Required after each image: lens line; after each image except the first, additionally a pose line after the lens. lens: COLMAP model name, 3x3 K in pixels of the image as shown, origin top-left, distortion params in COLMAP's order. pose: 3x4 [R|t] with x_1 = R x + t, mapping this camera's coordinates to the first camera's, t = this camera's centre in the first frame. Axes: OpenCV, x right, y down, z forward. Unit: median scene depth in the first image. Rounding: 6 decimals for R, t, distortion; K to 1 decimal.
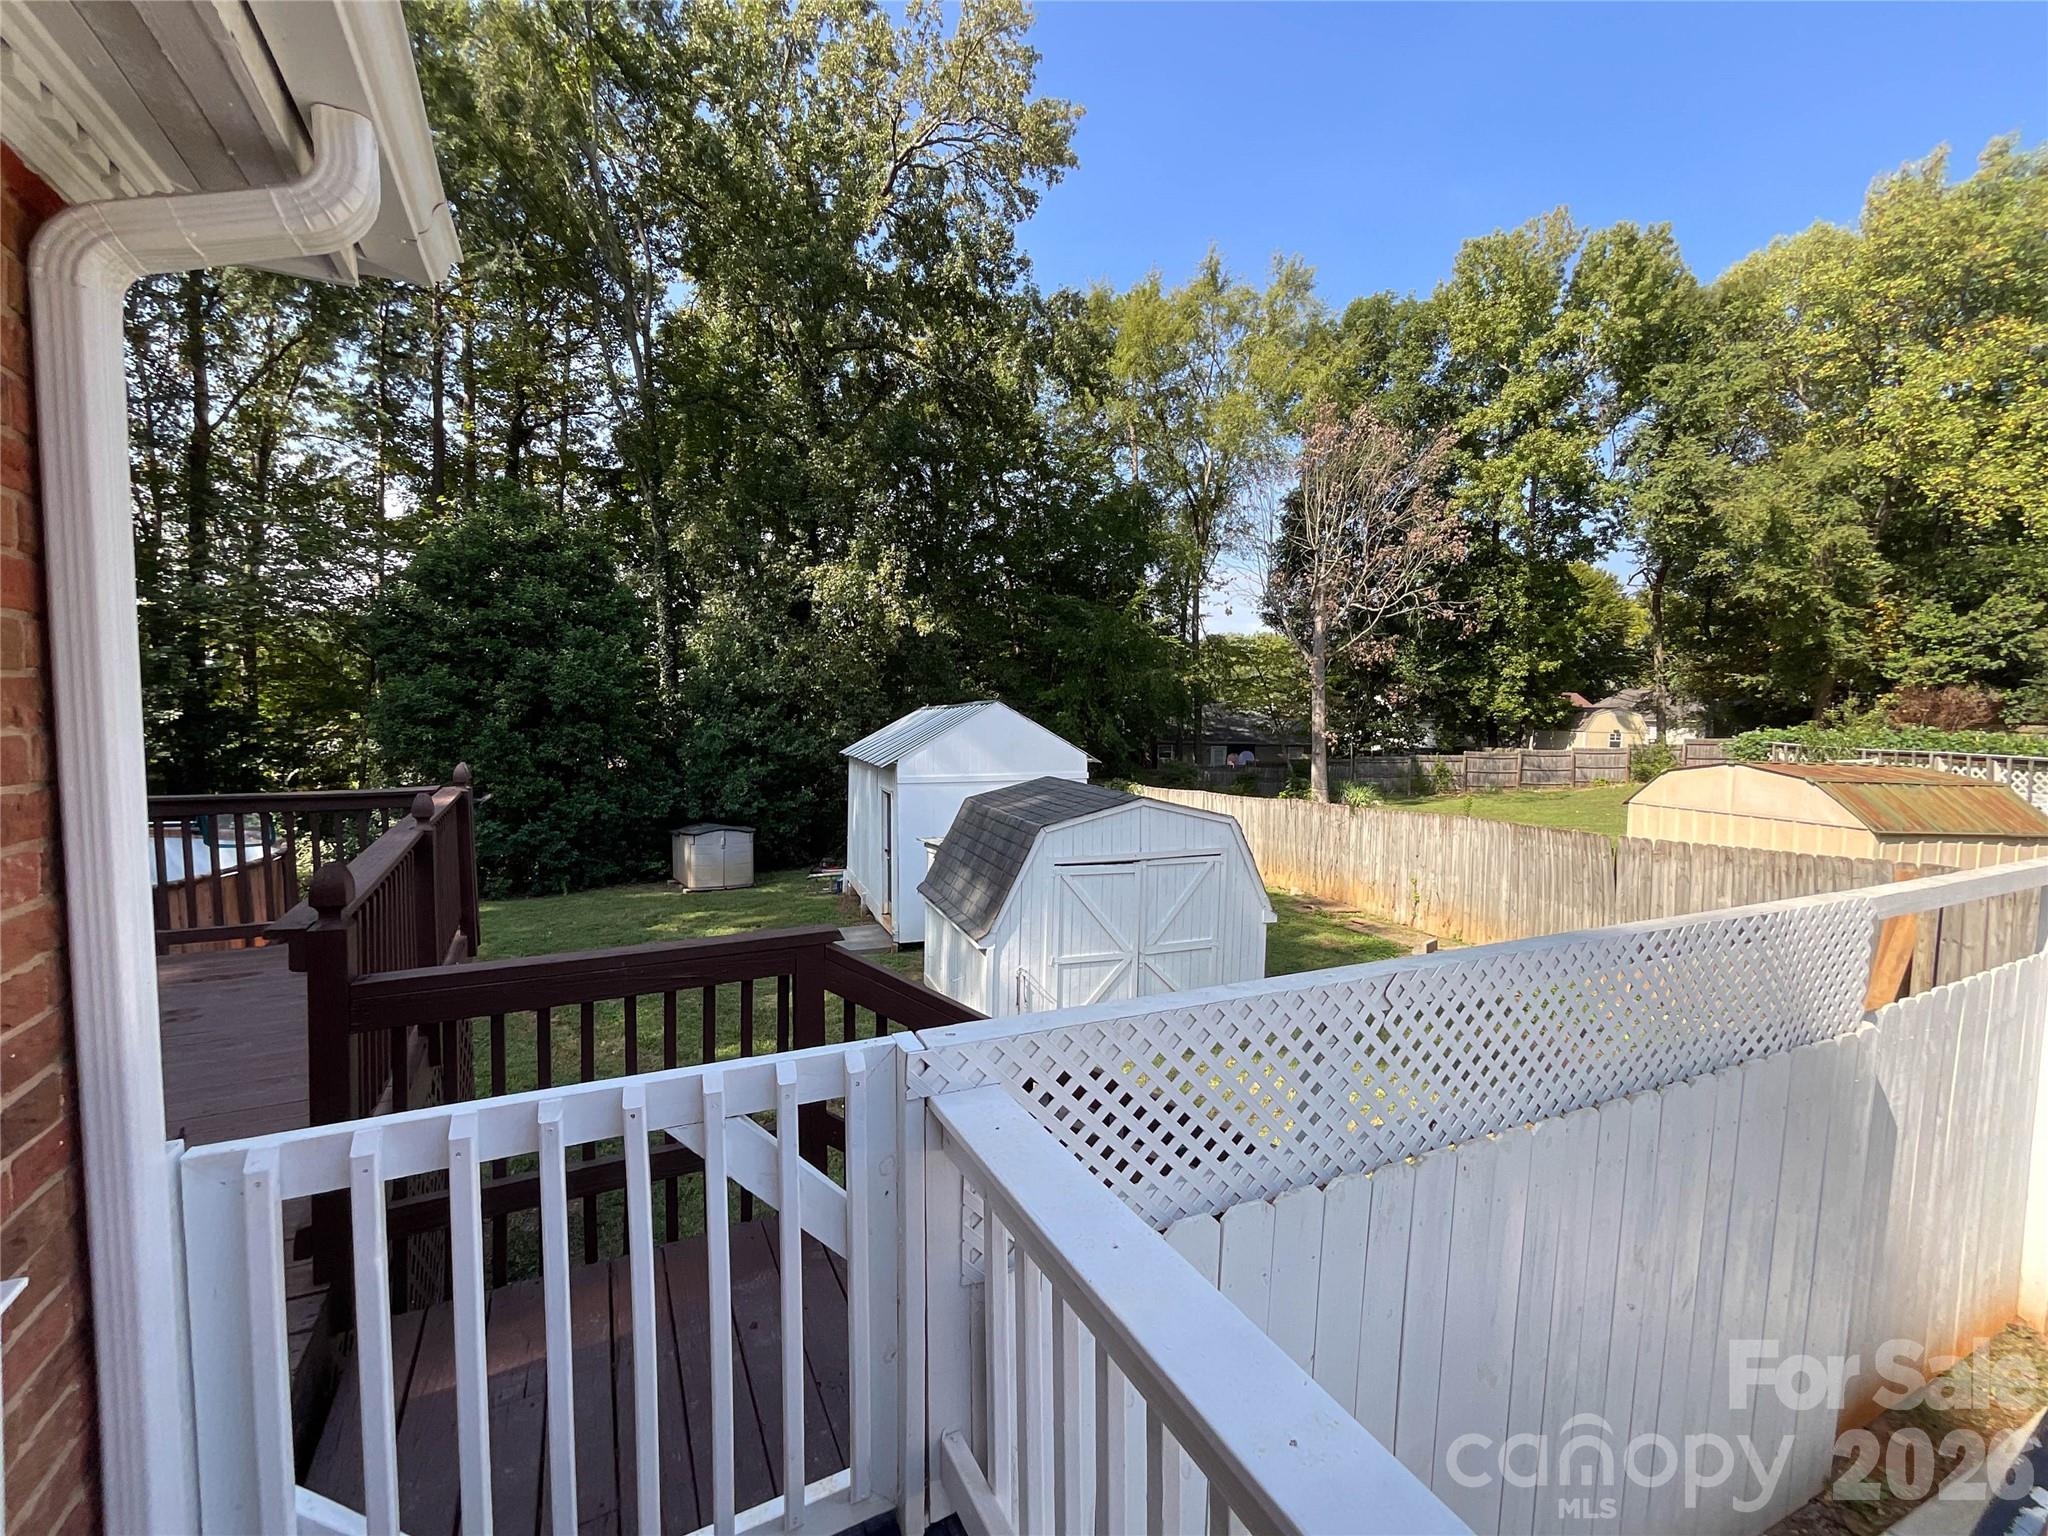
lens RADIAL K [[843.8, 0, 1017.2], [0, 843.8, 762.3], [0, 0, 1]] dist [-0.000685, 0.000087]
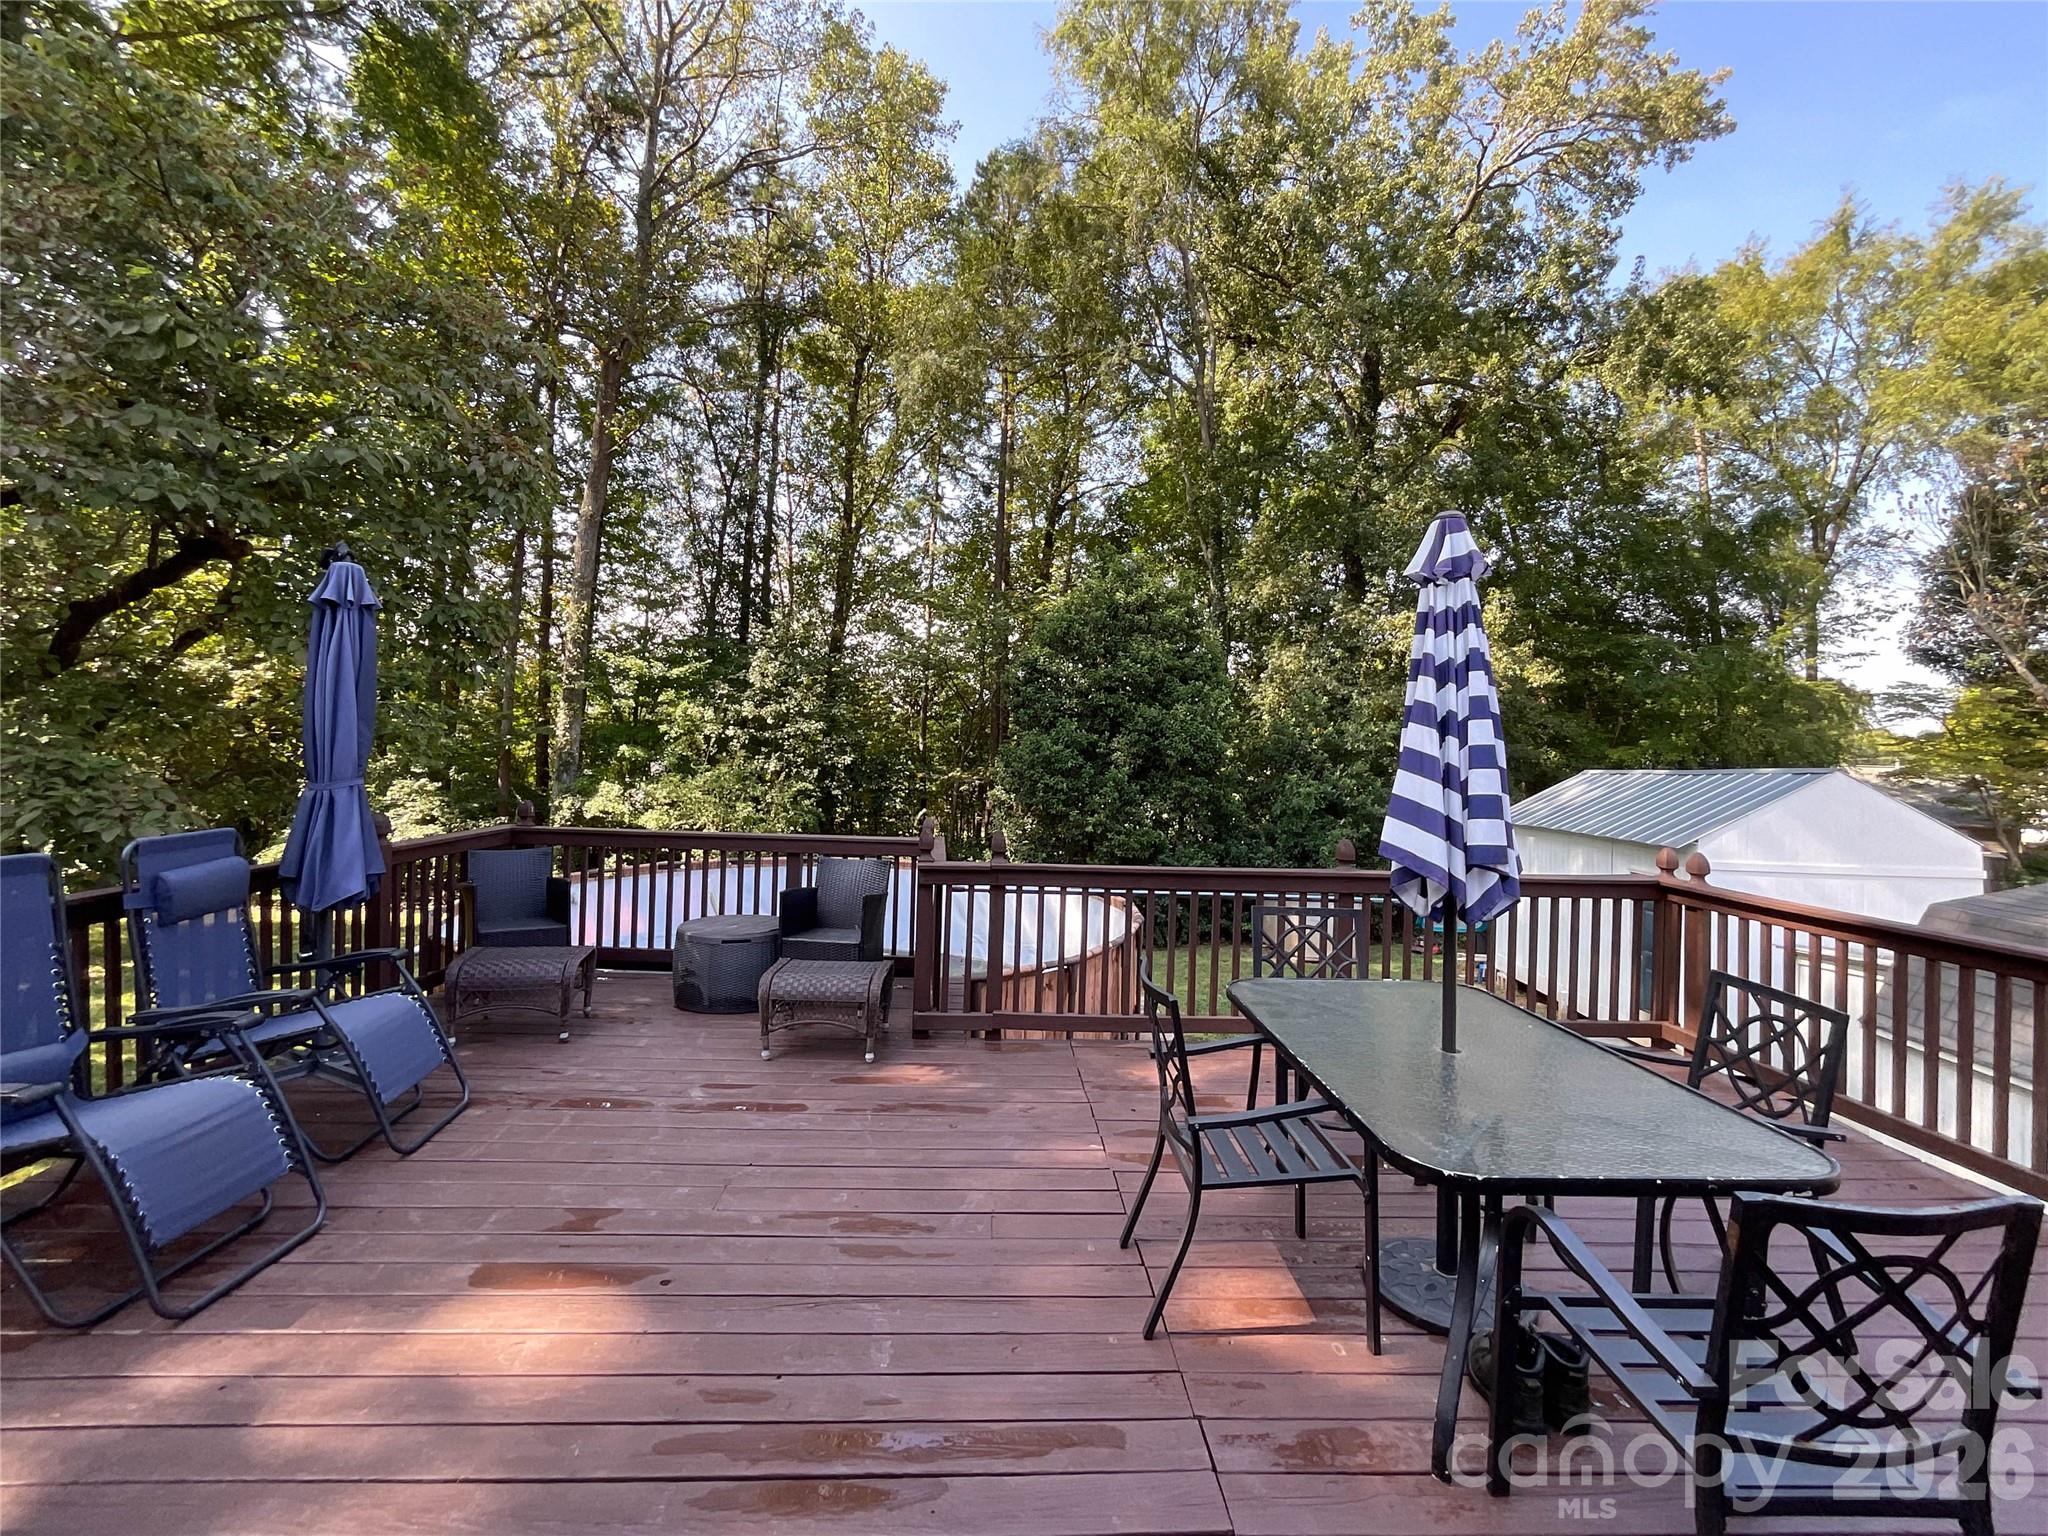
lens RADIAL K [[865.3, 0, 1023.3], [0, 865.3, 716.5], [0, 0, 1]] dist [0.001095, 0.000264]
pose [[0.905644, -0.000112, -0.424038, -0.208617], [-0.048573, 0.993390, -0.104003, -0.001210], [0.421247, 0.114786, 0.899653, -0.013688]]
